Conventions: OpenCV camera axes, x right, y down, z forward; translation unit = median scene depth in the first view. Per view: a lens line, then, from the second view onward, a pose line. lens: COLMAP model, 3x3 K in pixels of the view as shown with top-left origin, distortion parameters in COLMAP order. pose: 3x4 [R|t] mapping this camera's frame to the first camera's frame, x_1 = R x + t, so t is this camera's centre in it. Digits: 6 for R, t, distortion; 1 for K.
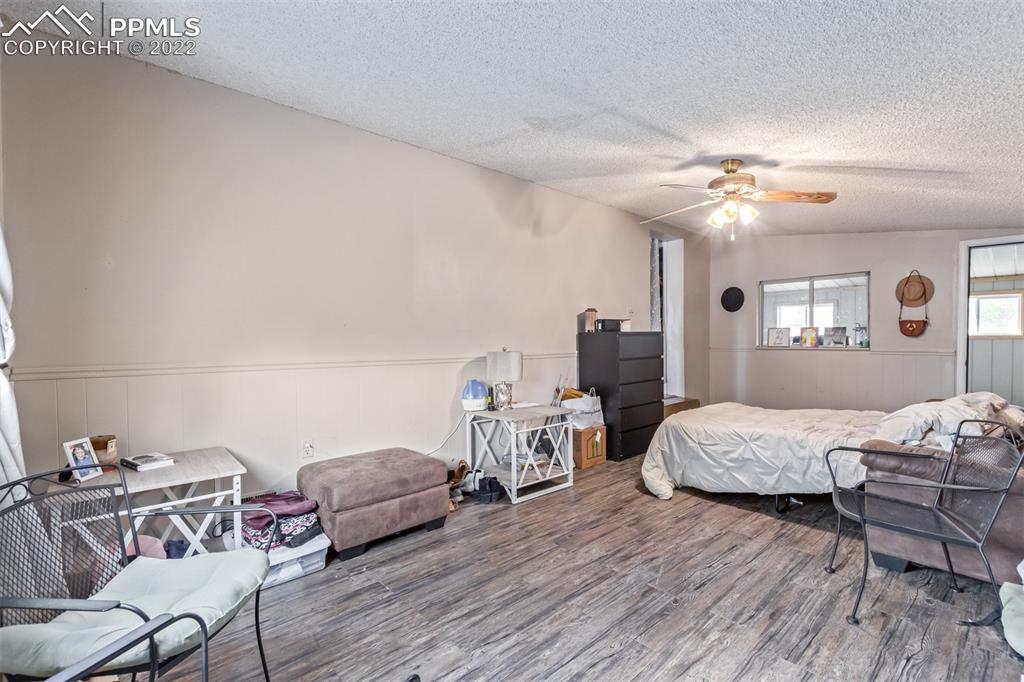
lens RADIAL K [[471.1, 0, 512.9], [0, 471.1, 340.2], [0, 0, 1]] dist [0.003726, -0.000182]
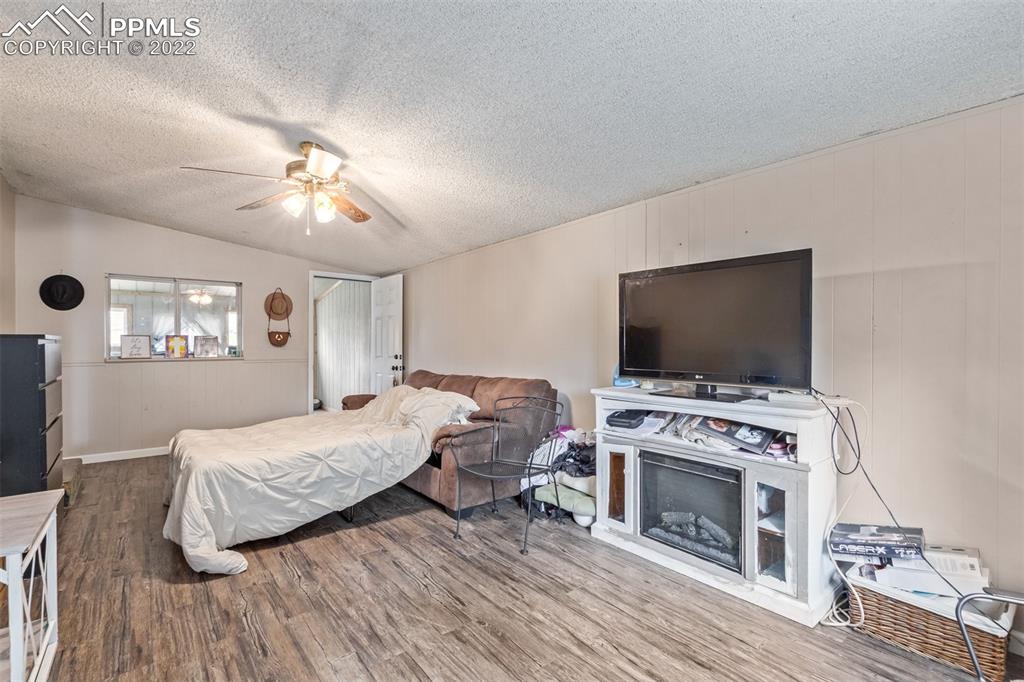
lens RADIAL K [[471.1, 0, 512.6], [0, 471.1, 345.0], [0, 0, 1]] dist [0.003726, -0.000182]
pose [[0.055316, 0.007284, 0.998442, -0.408699], [0.005217, 0.999958, -0.007584, 0.001752], [-0.998455, 0.005629, 0.055275, 0.598903]]
